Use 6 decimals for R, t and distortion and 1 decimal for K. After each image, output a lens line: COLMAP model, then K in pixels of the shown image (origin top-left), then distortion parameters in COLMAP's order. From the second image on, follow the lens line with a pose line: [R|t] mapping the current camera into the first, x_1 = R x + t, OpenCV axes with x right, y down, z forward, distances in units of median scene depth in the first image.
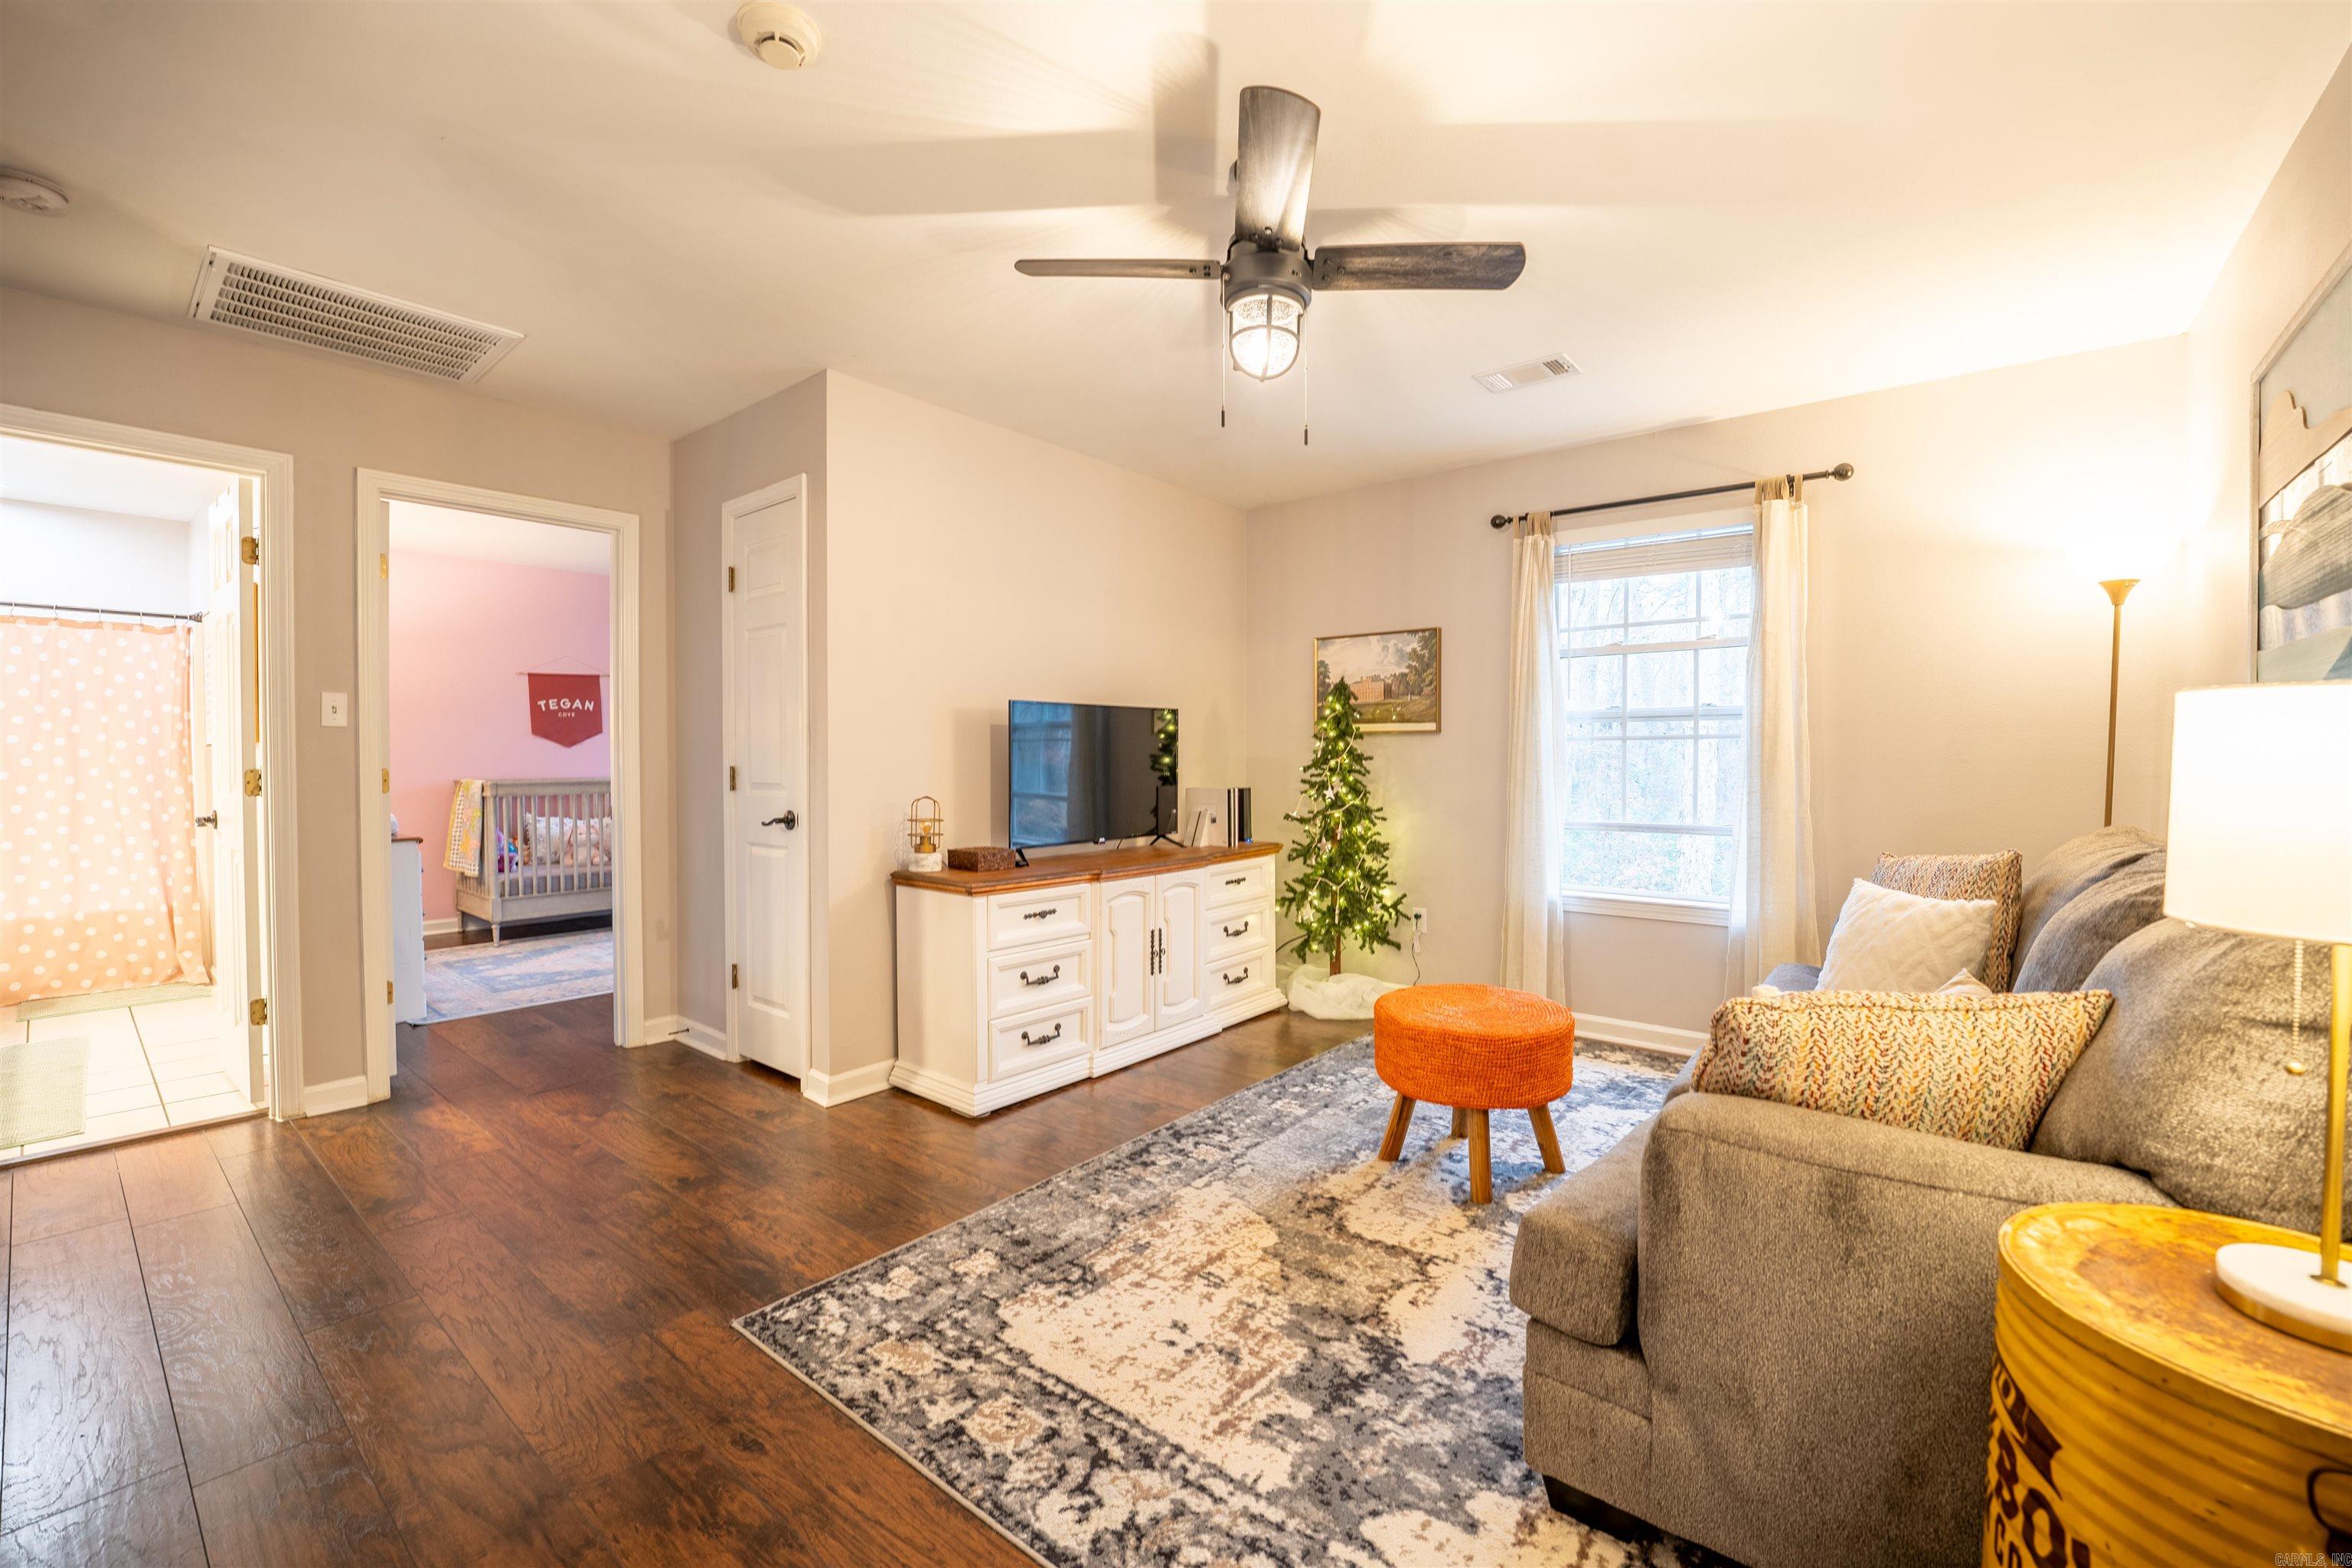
lens RADIAL K [[954.2, 0, 1176.0], [0, 954.2, 776.6], [0, 0, 1]] dist [-0.021758, 0.000433]
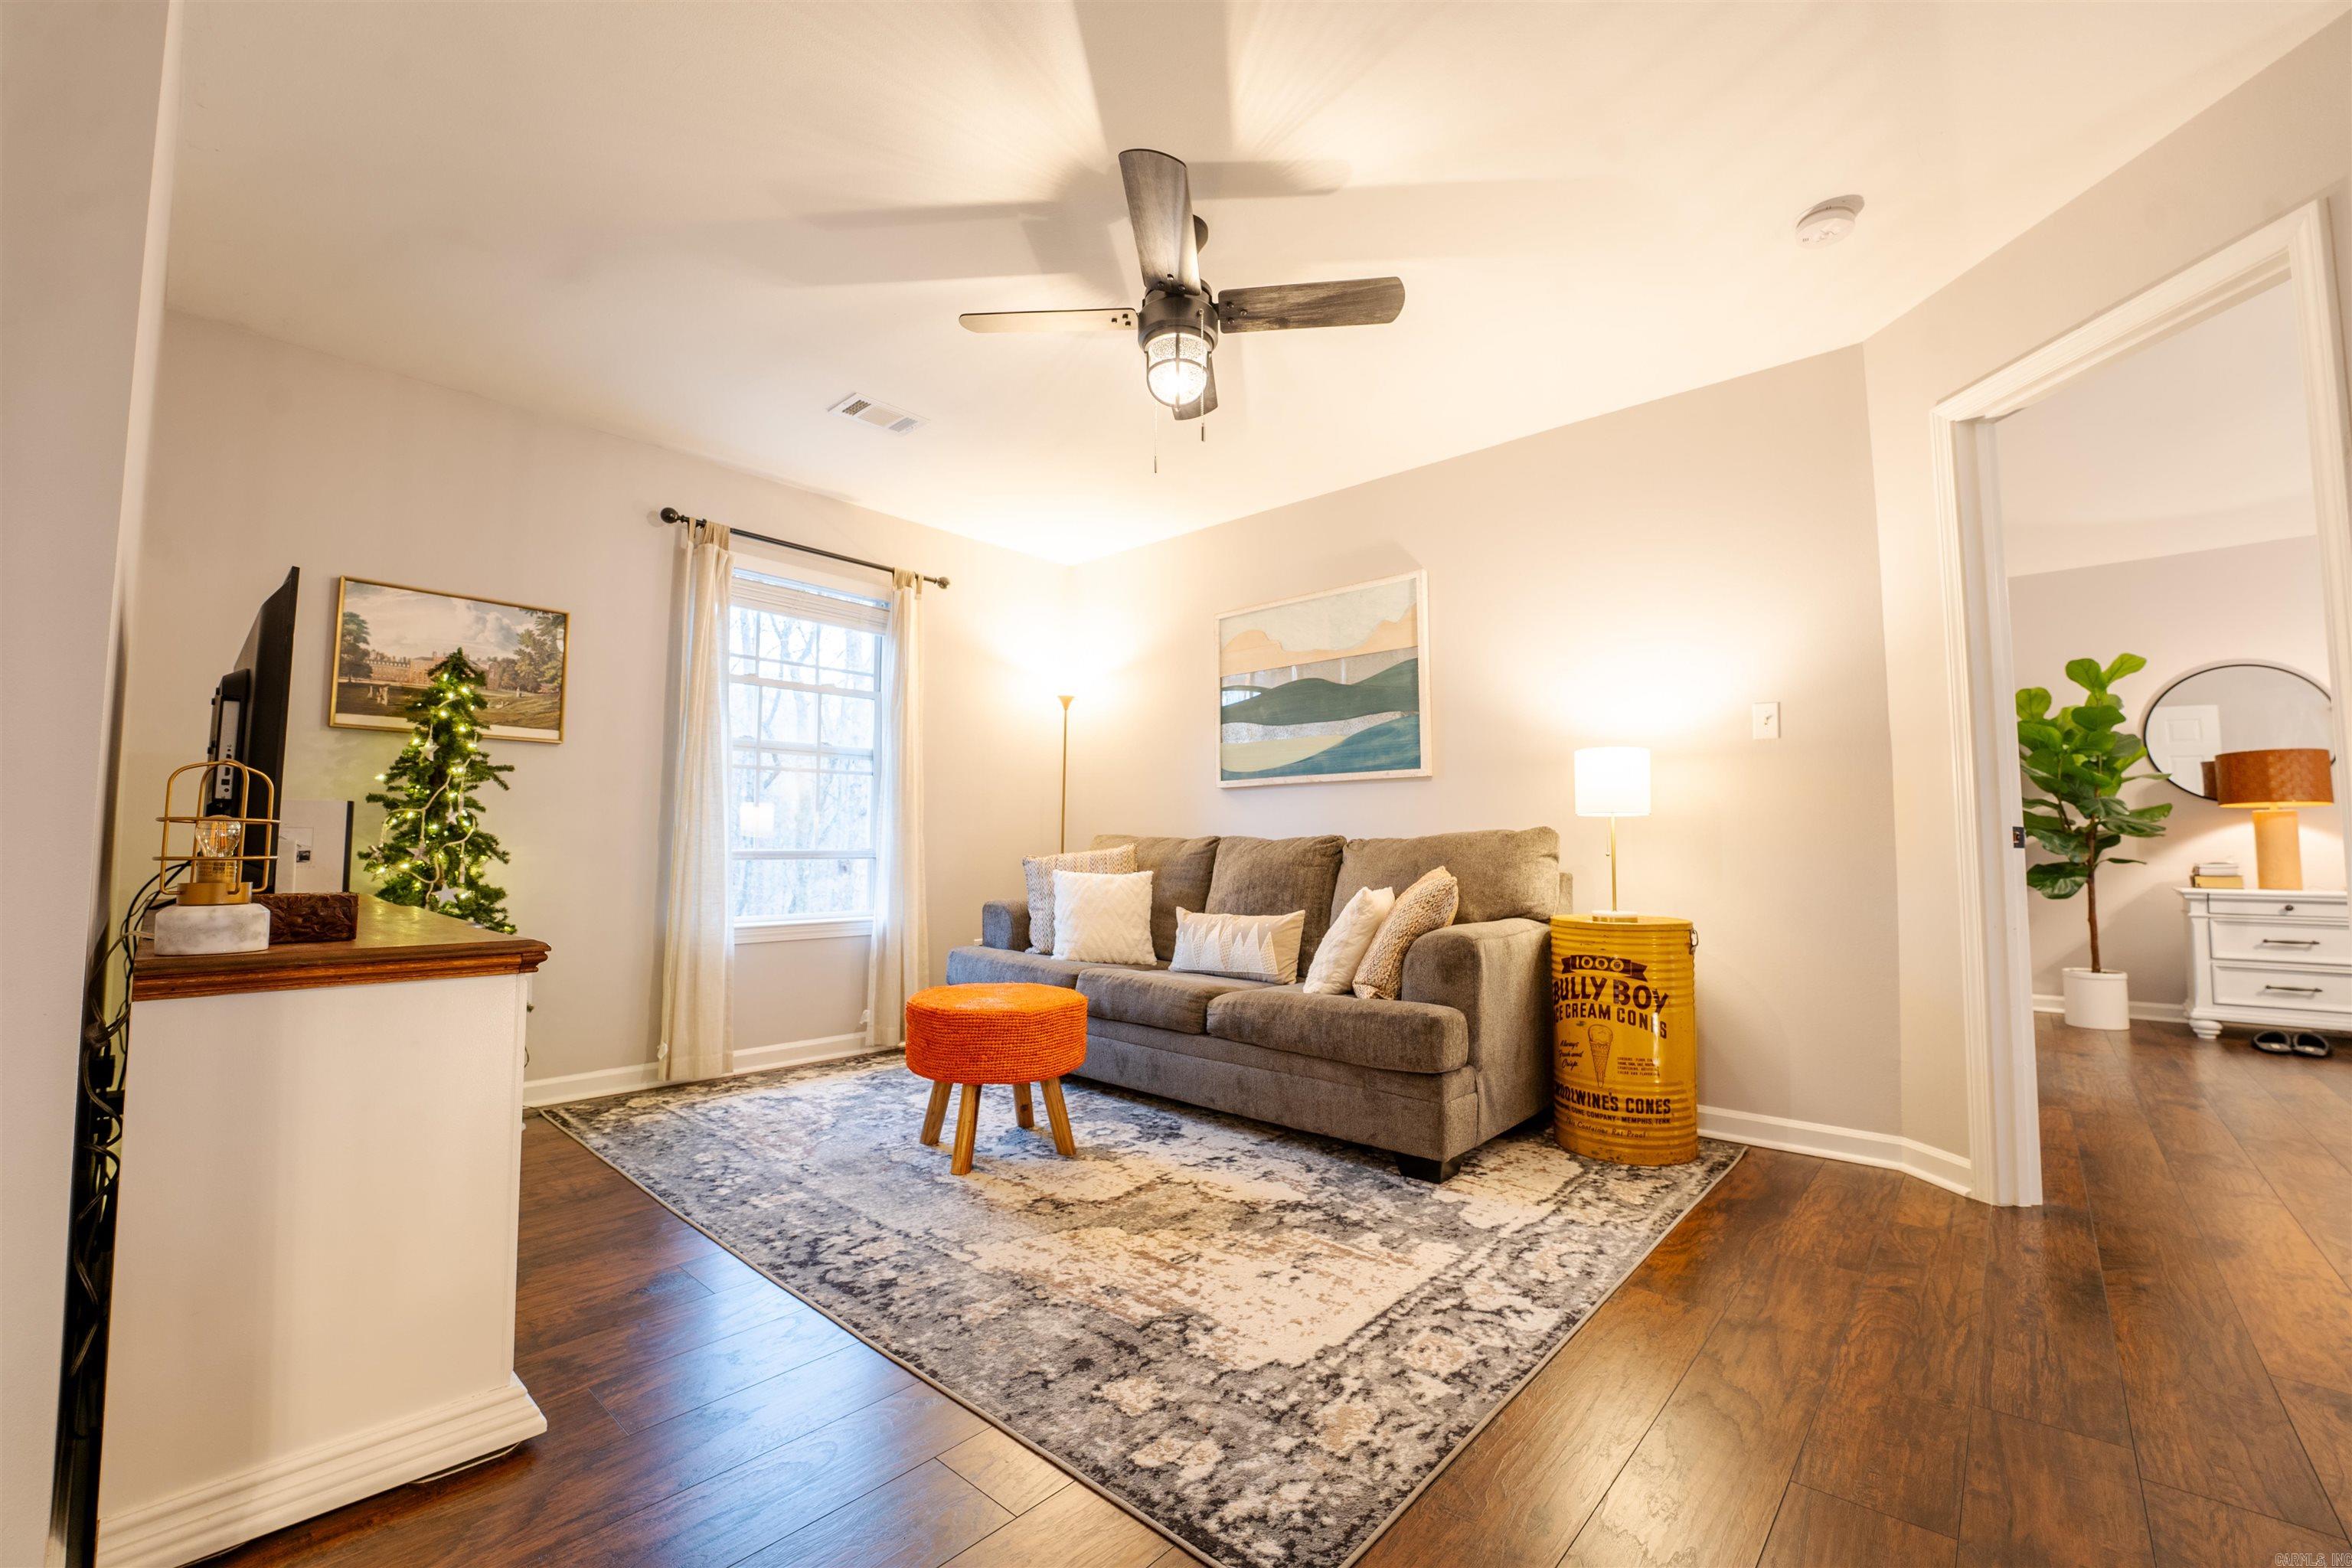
lens RADIAL K [[954.2, 0, 1176.0], [0, 954.2, 776.6], [0, 0, 1]] dist [-0.021758, 0.000433]
pose [[0.057636, 0.072828, 0.995678, -0.988273], [0.015215, 0.997156, -0.073817, 0.097730], [-0.998222, 0.019404, 0.056364, 0.938249]]
